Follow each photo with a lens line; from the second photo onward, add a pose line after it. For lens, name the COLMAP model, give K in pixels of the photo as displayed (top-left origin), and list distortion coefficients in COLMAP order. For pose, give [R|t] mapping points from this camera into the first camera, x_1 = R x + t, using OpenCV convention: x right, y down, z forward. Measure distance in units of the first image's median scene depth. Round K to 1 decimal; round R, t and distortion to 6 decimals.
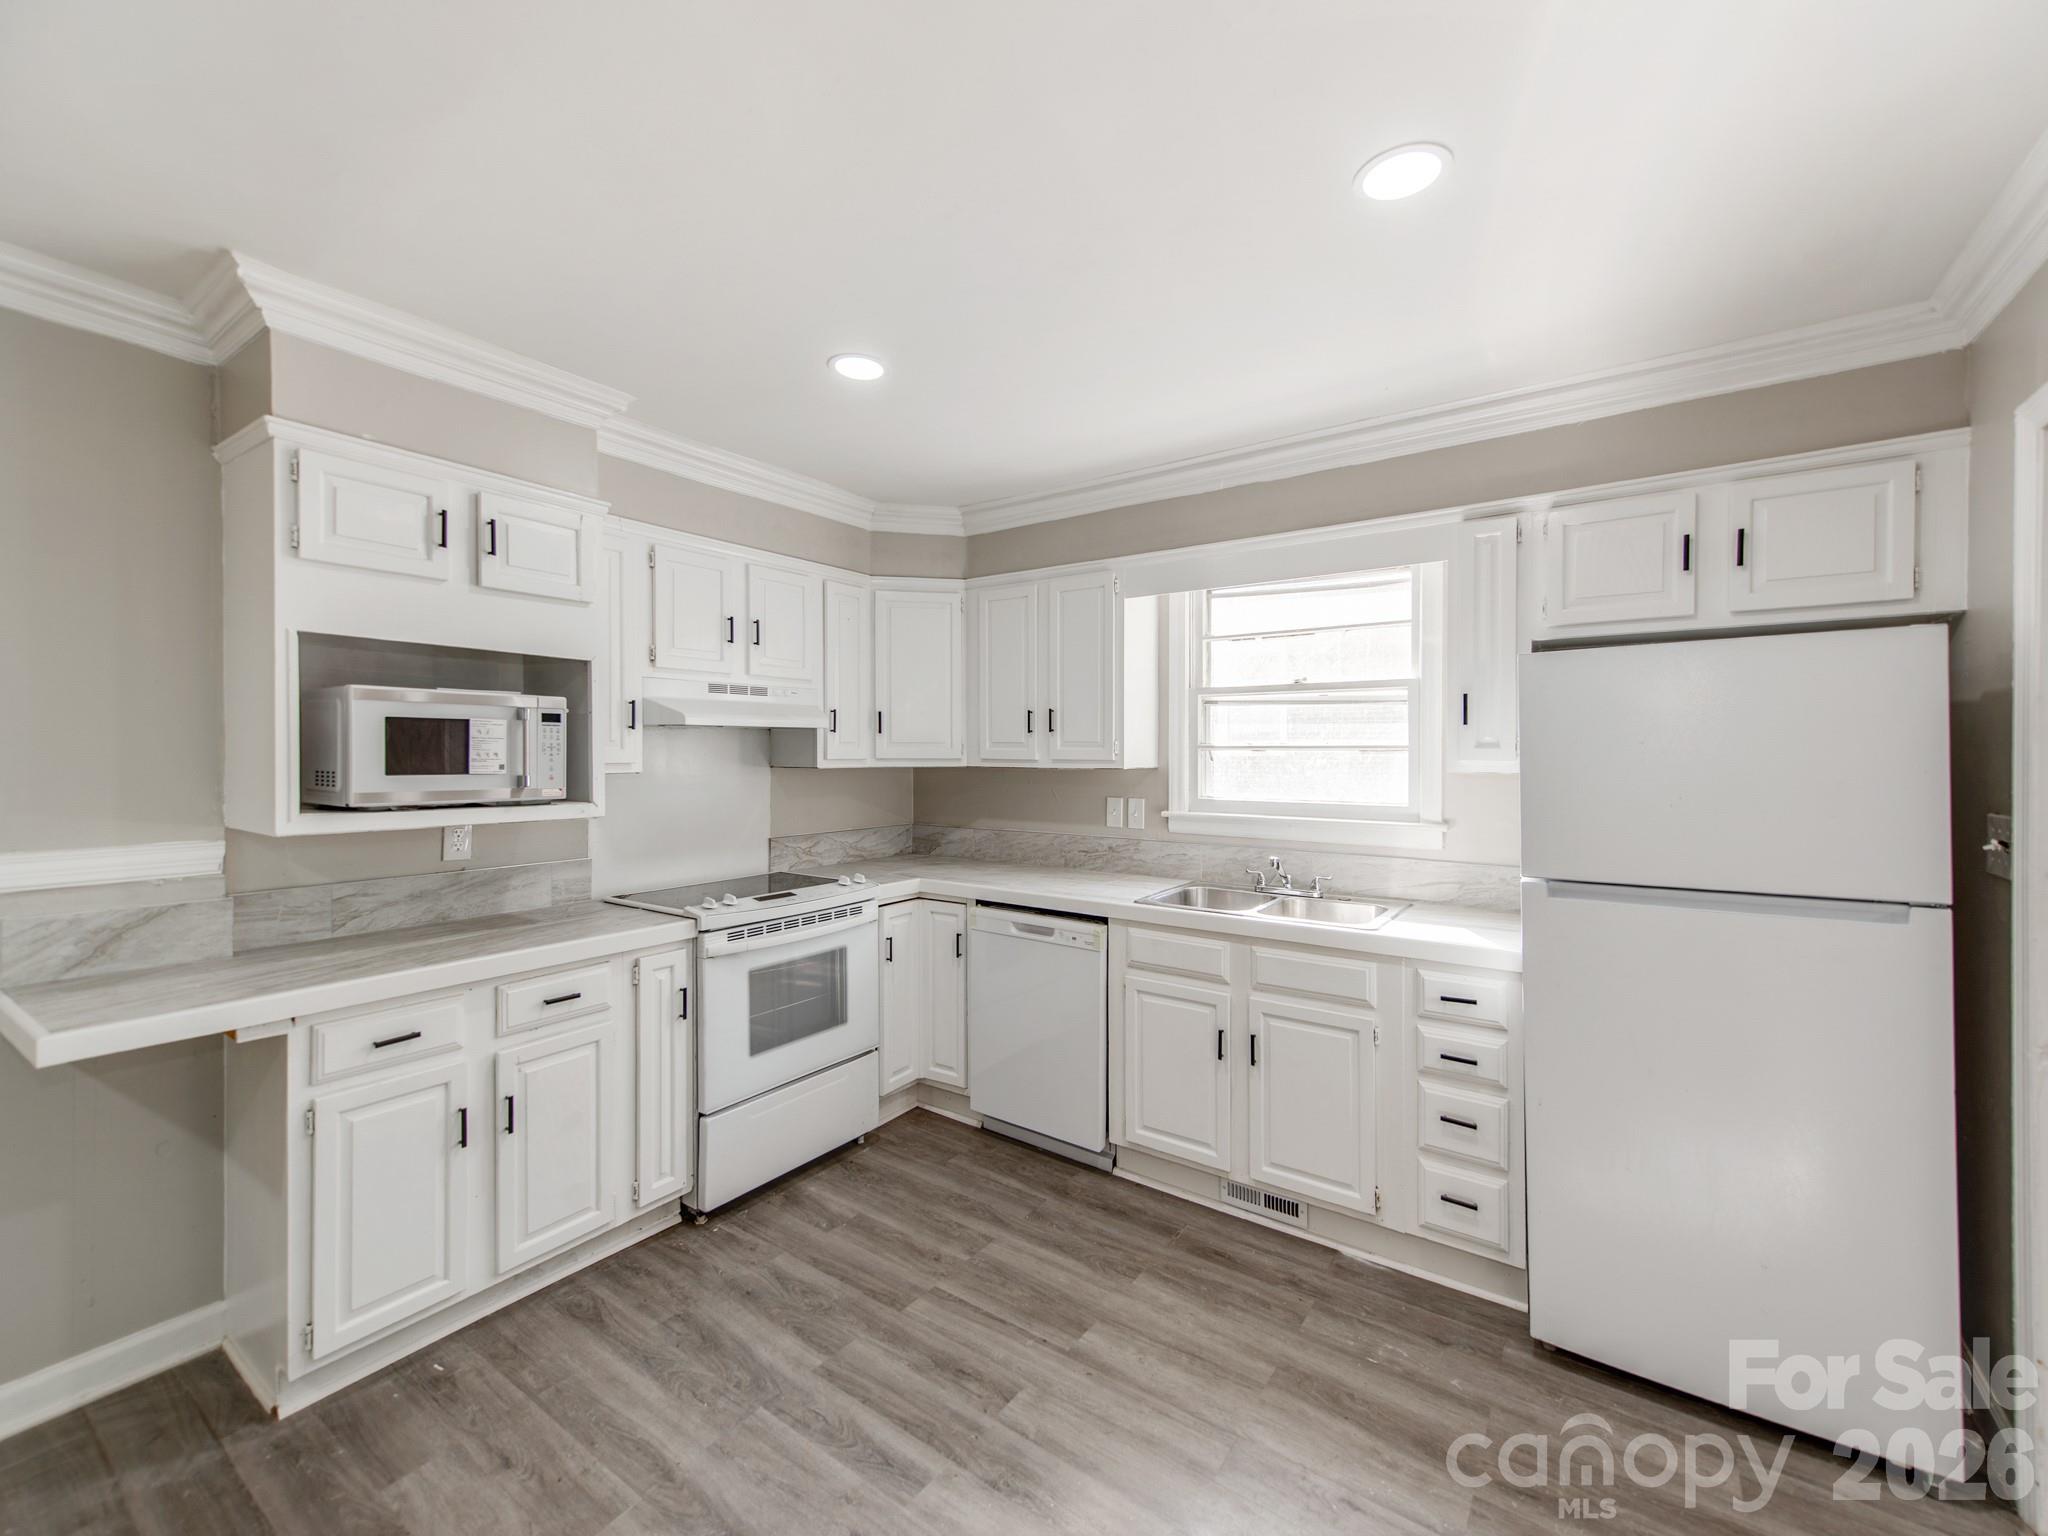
lens RADIAL K [[841.3, 0, 1087.7], [0, 841.3, 755.7], [0, 0, 1]] dist [0.017392, -0.000139]
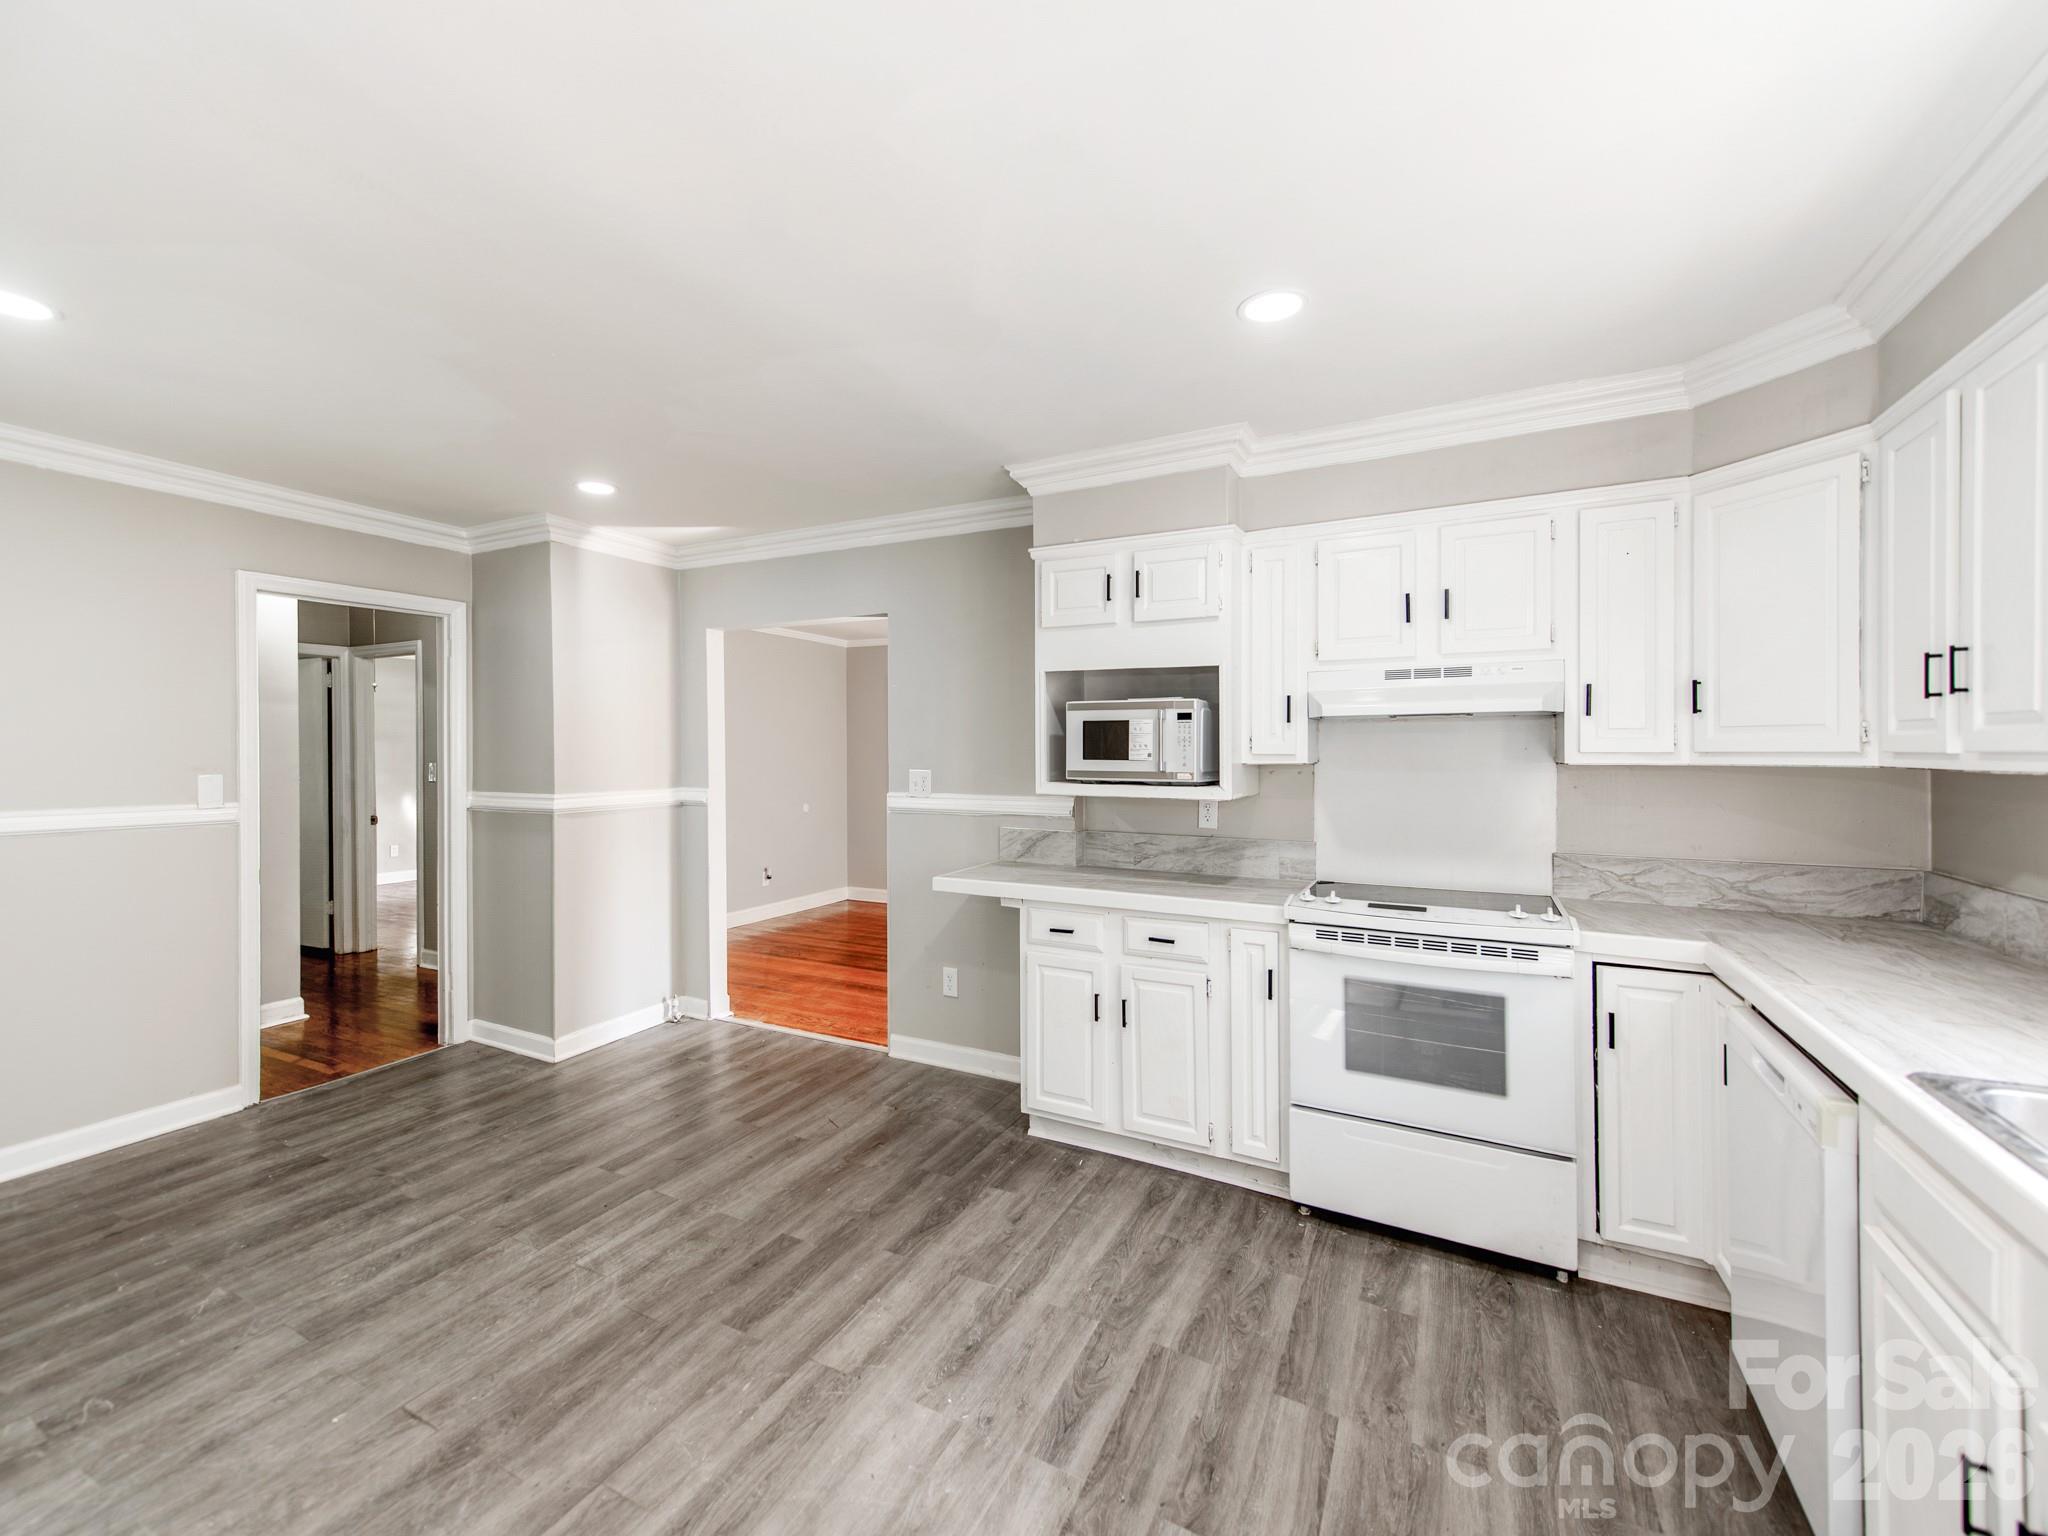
lens RADIAL K [[843.6, 0, 956.1], [0, 843.6, 760.2], [0, 0, 1]] dist [0.019050, -0.000418]
pose [[0.077108, 0.008822, -0.996984, 0.539923], [-0.005123, 0.999951, 0.008452, 0.010284], [0.997010, 0.004456, 0.077149, 0.542831]]
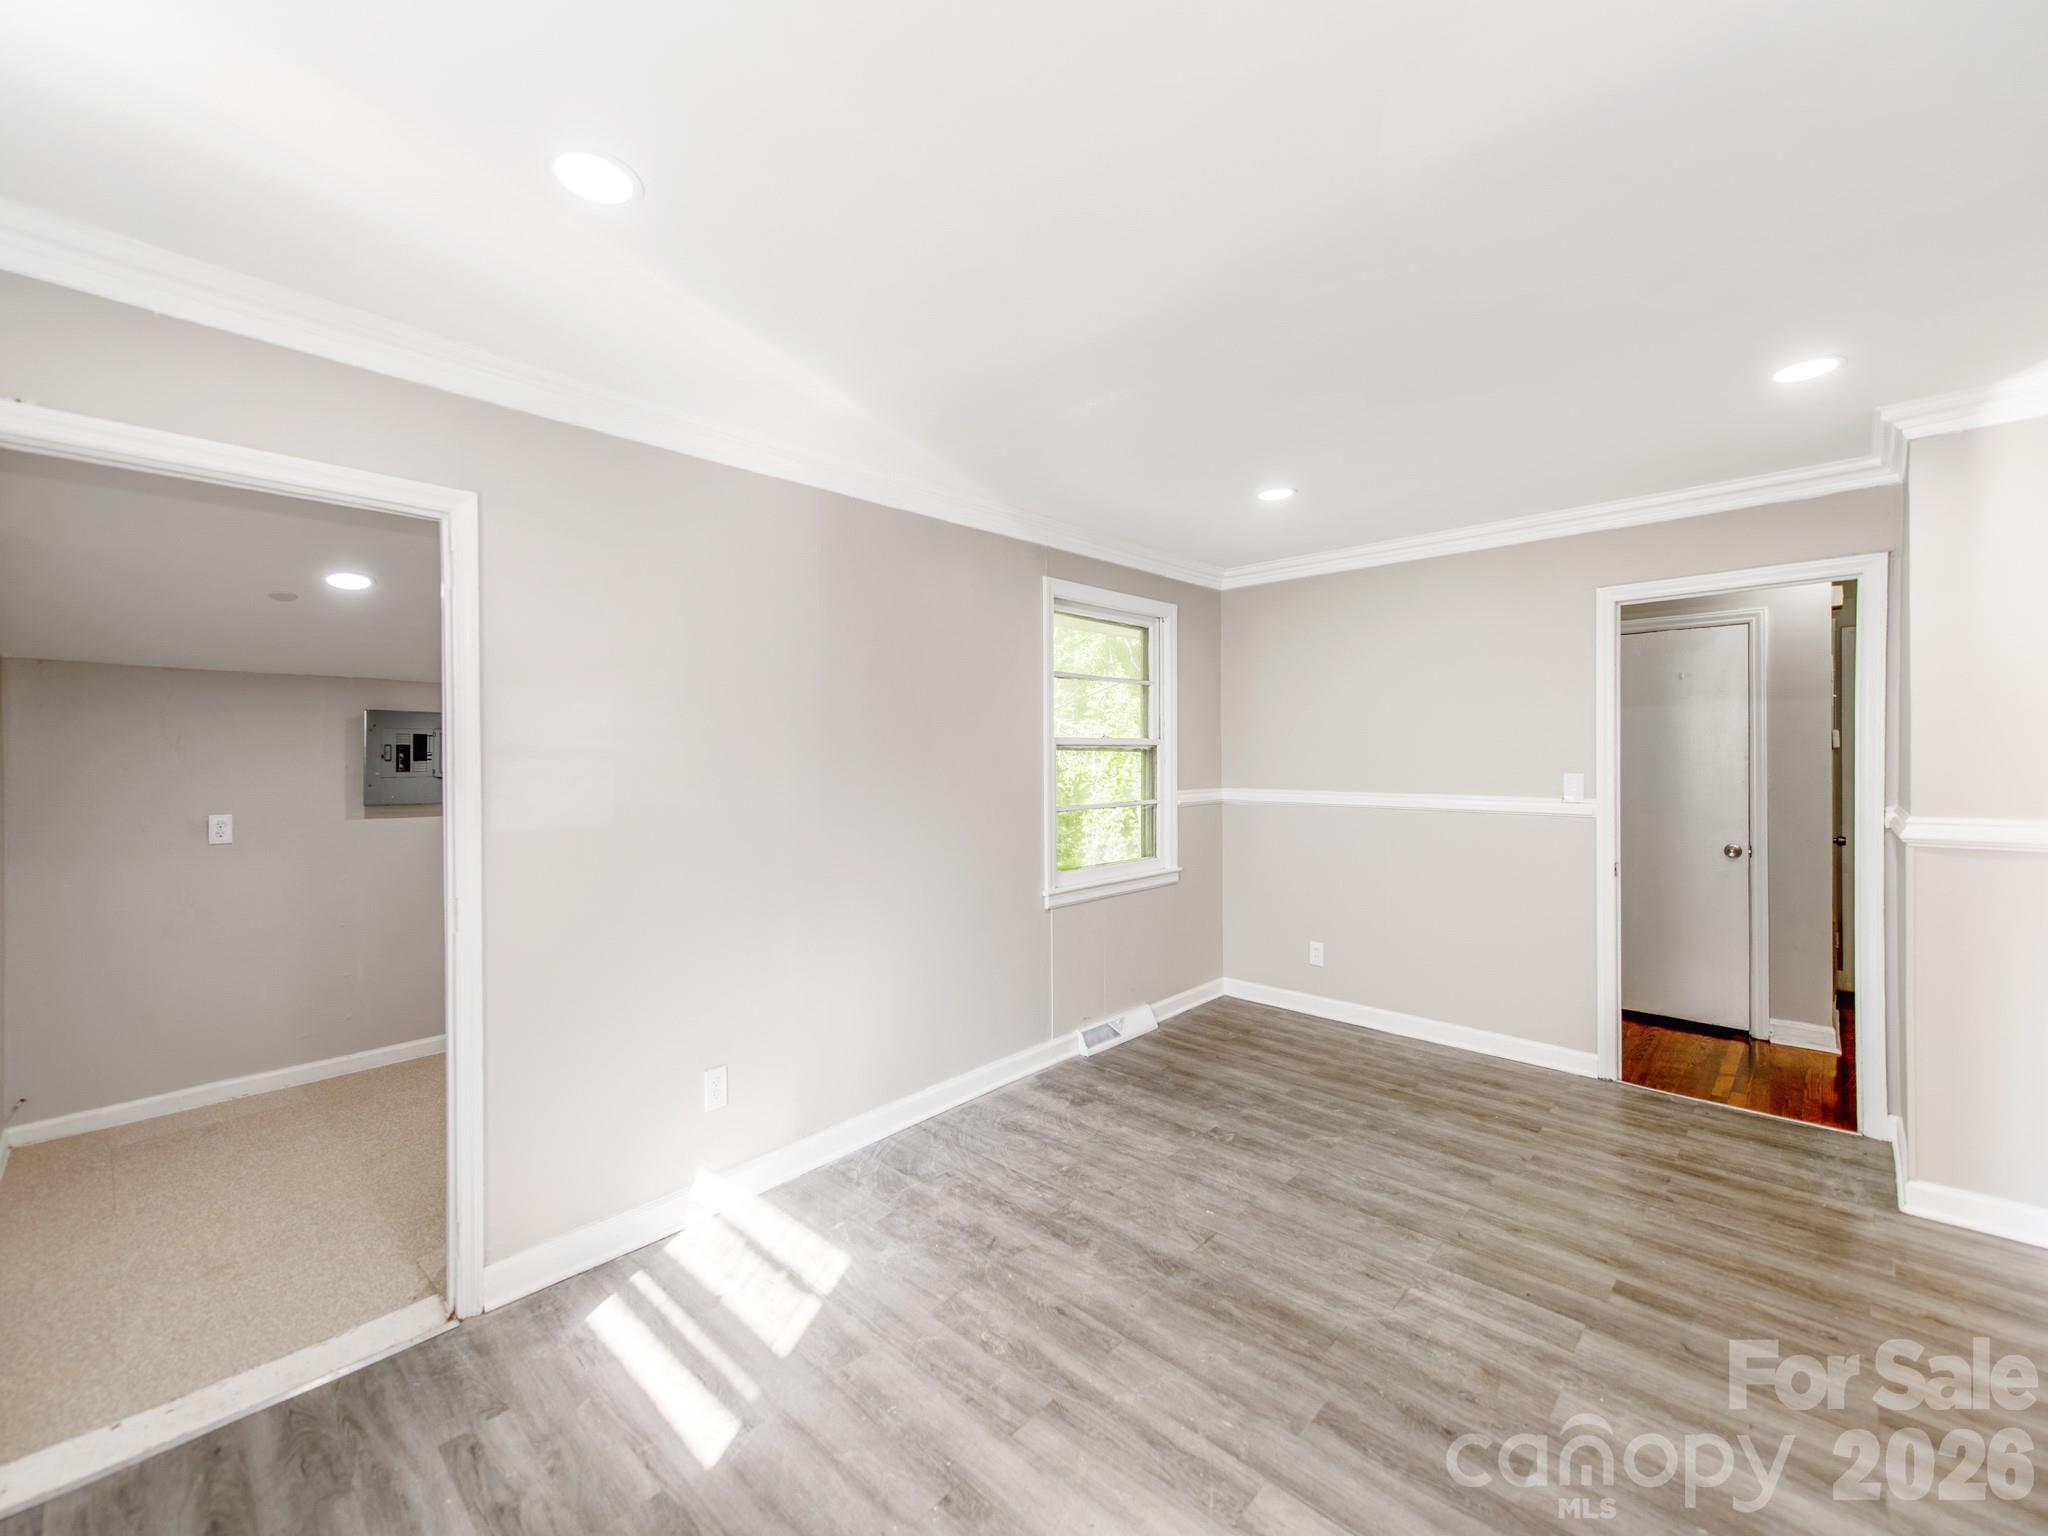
lens RADIAL K [[877.7, 0, 1067.0], [0, 877.7, 766.8], [0, 0, 1]] dist [0.012780, -0.000030]
pose [[-0.989855, -0.000004, 0.142079, -0.197647], [0.002959, 0.999782, 0.020648, 0.002975], [-0.142048, 0.020858, -0.989640, 1.165912]]
